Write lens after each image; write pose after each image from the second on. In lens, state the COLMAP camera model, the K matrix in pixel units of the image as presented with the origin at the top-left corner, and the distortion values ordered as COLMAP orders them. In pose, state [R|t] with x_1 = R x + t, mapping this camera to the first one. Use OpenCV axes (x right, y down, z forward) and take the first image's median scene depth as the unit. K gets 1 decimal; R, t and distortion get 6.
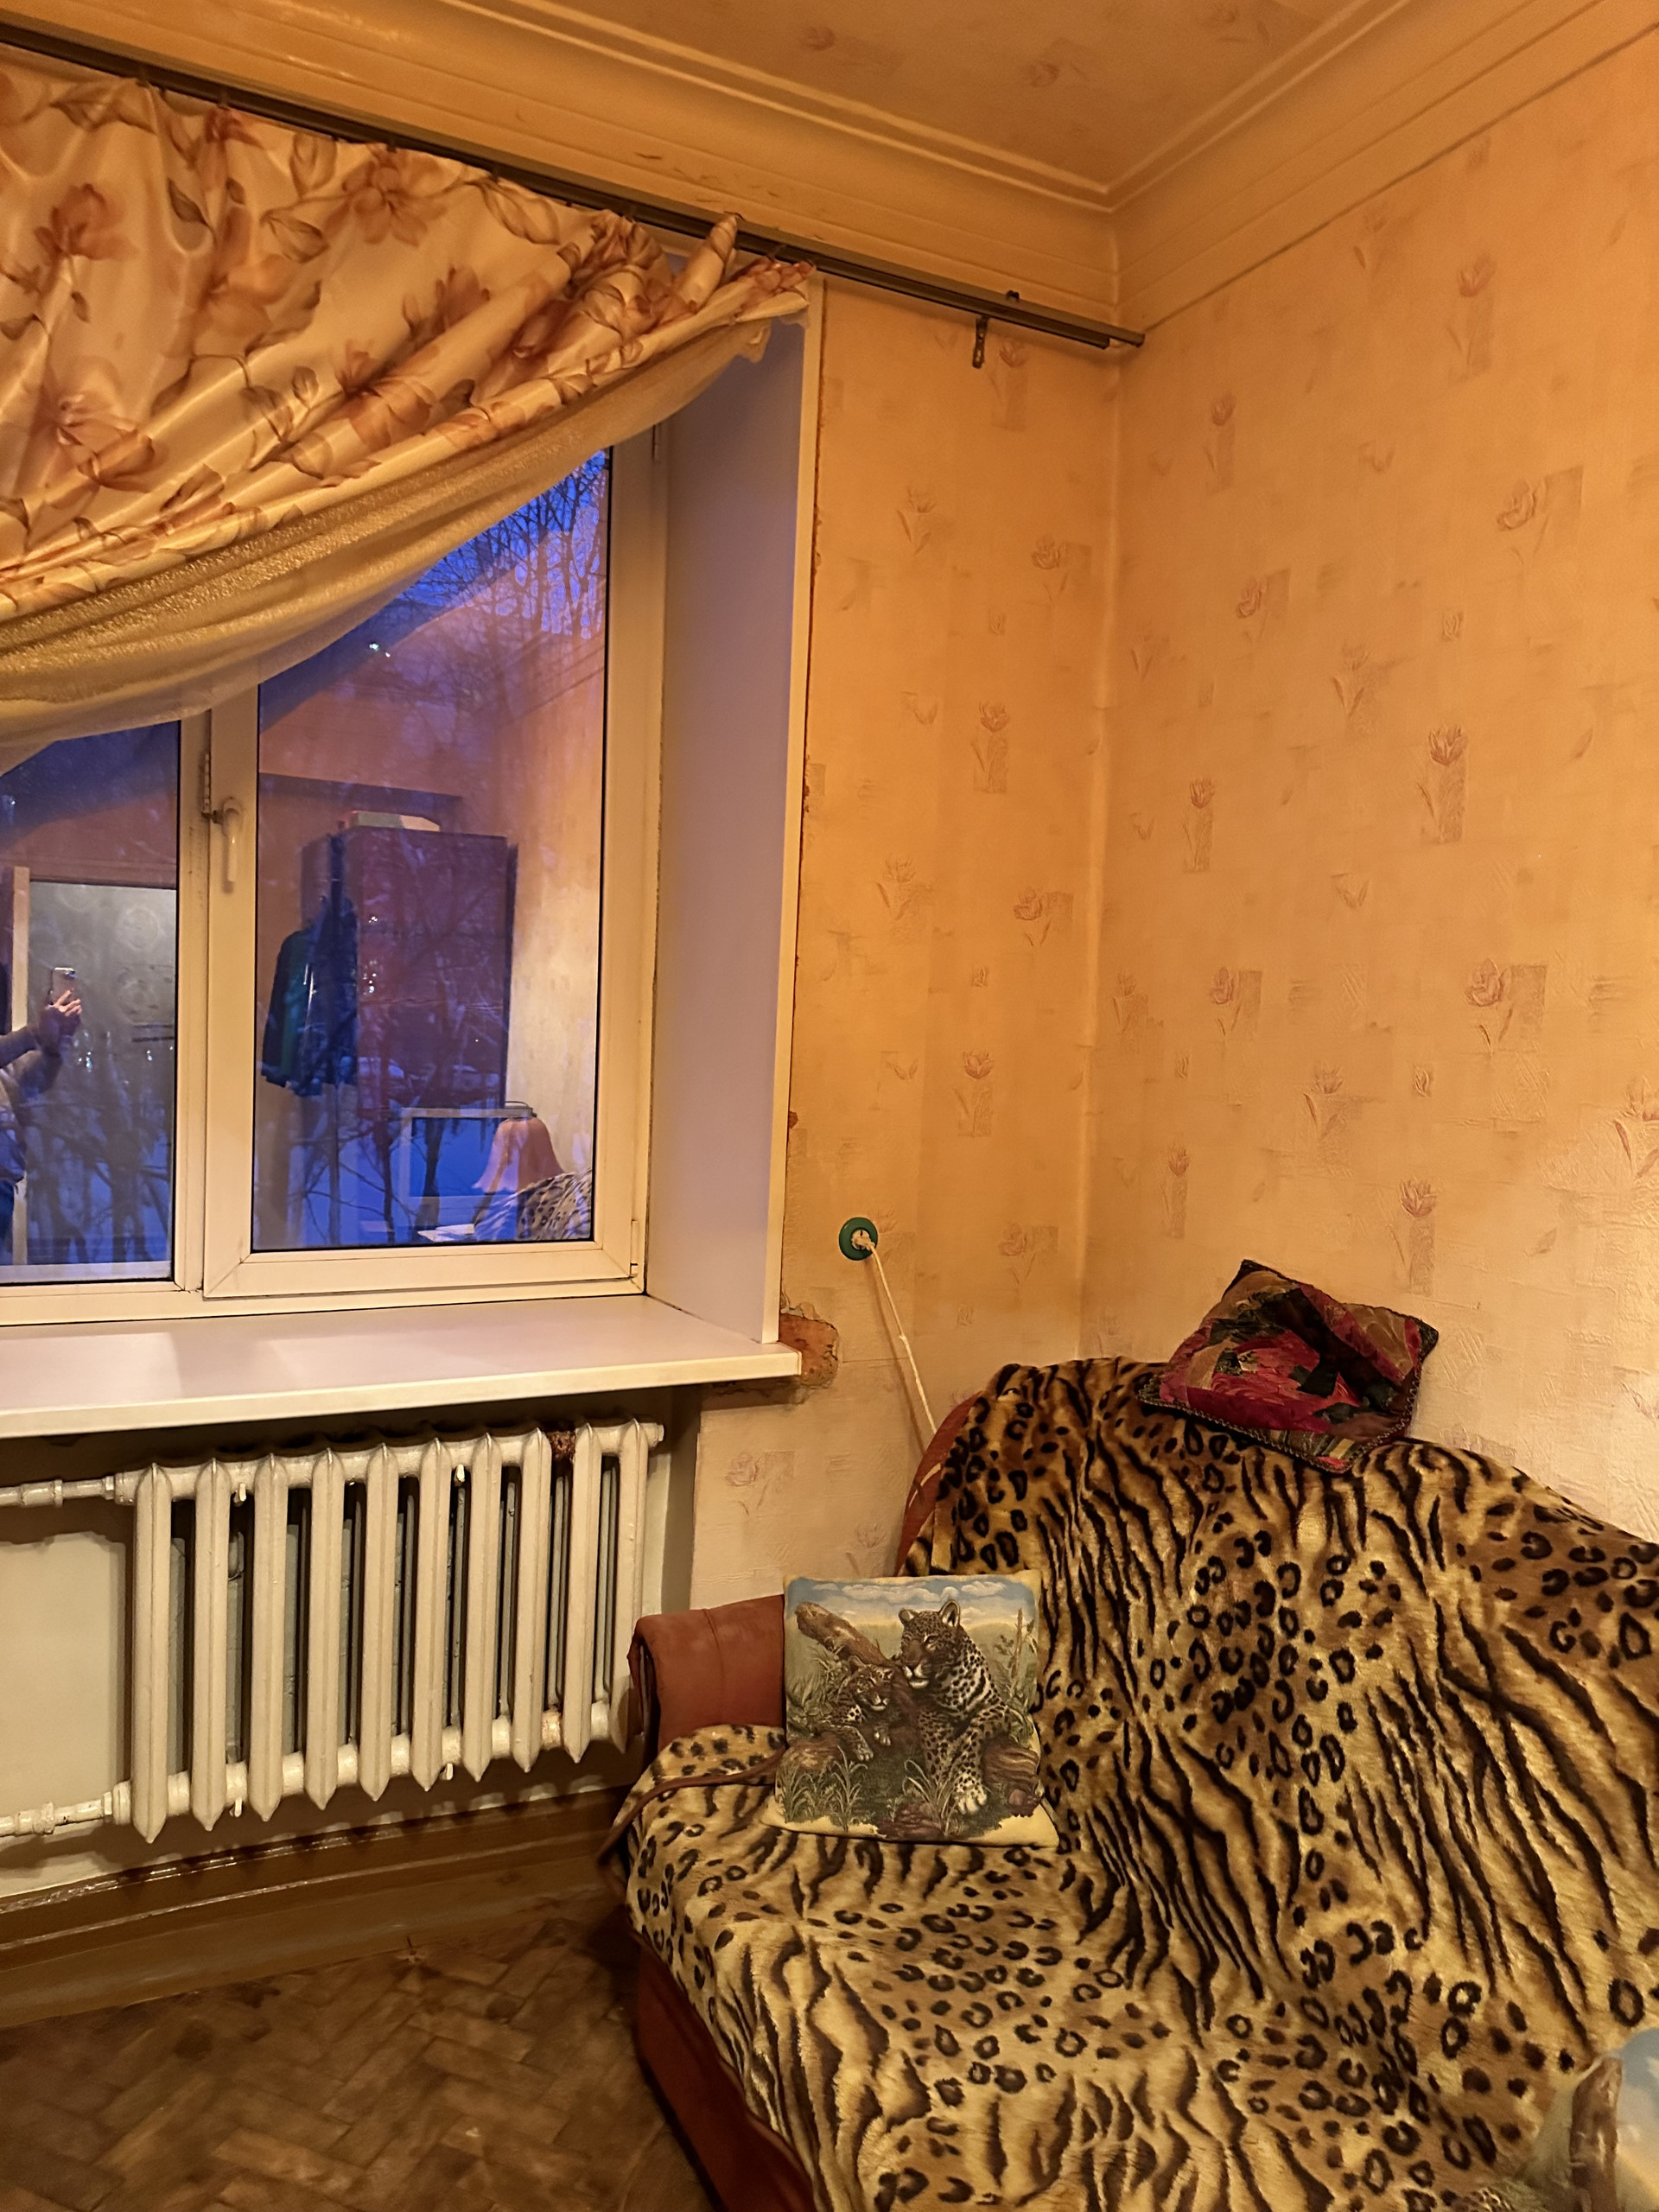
lens RADIAL K [[1531.9, 0, 829.5], [0, 1531.9, 1106.0], [0, 0, 1]] dist [0.085554, -0.120909]
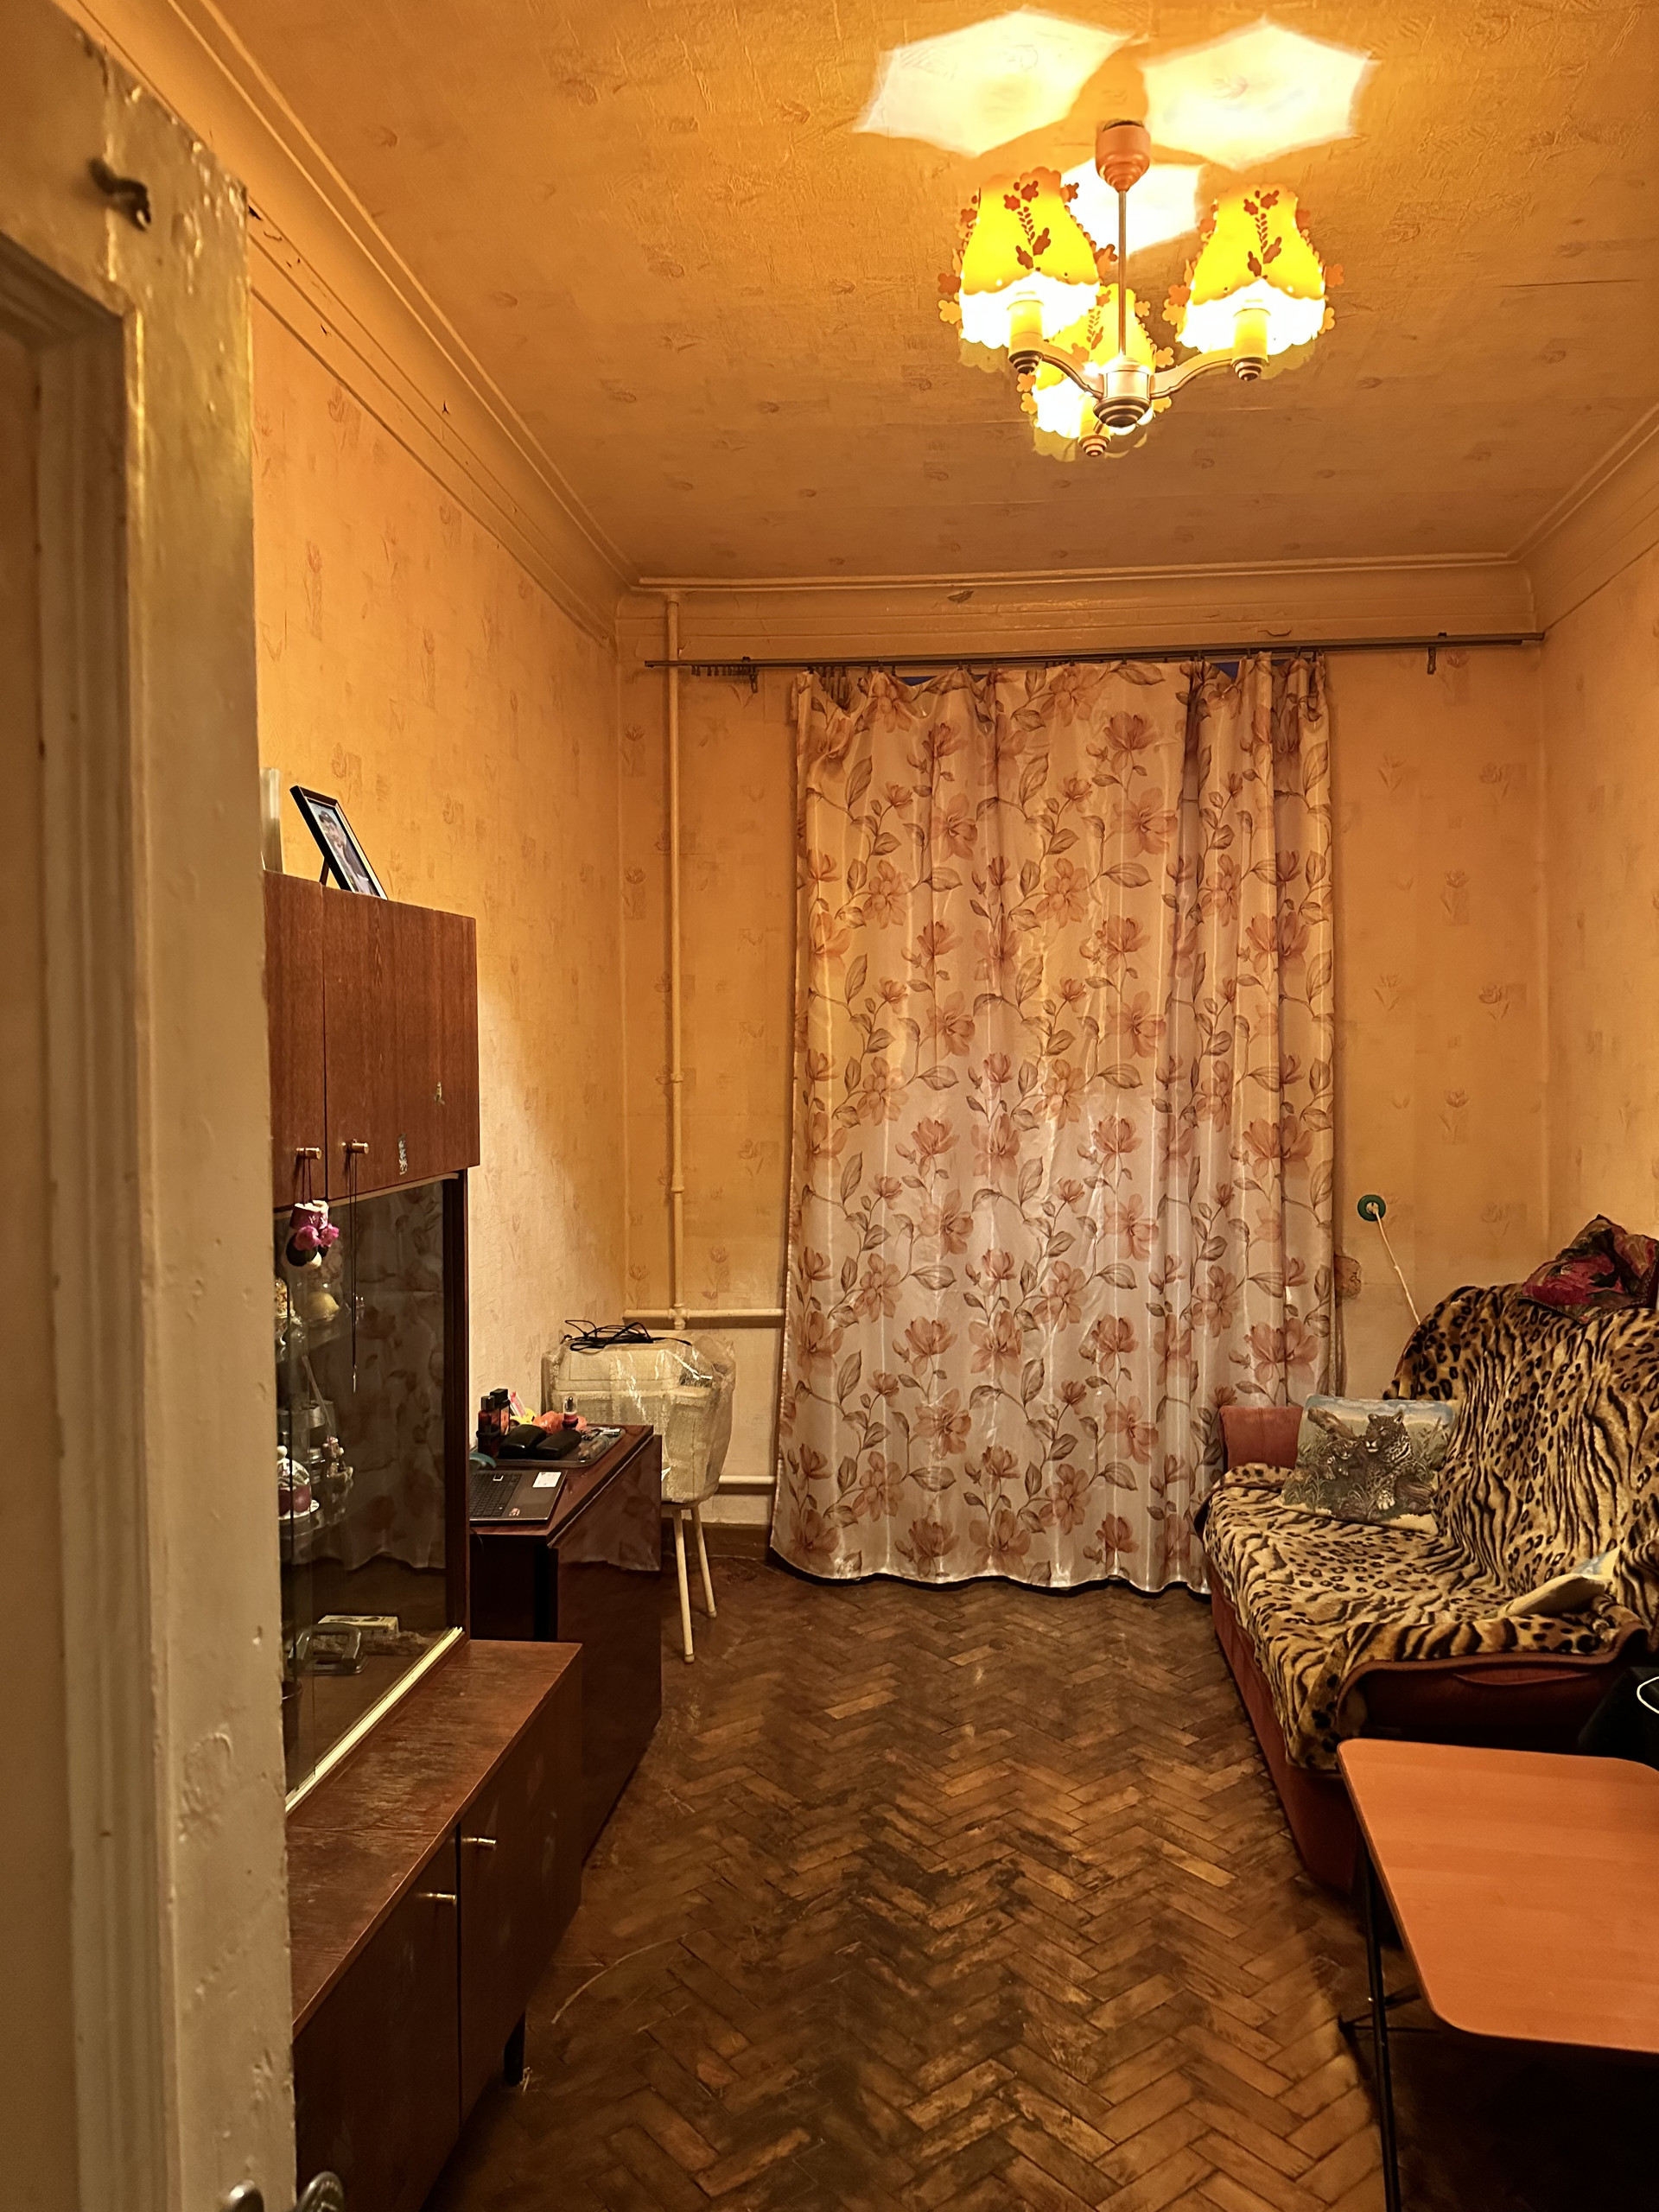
lens RADIAL K [[1540.6, 0, 831.3], [0, 1540.6, 1079.4], [0, 0, 1]] dist [0.002390, -0.013247]
pose [[0.839235, -0.047107, -0.541724, 0.562787], [0.013396, 0.997729, -0.066008, 0.065713], [0.543604, 0.048139, 0.837960, -0.908949]]
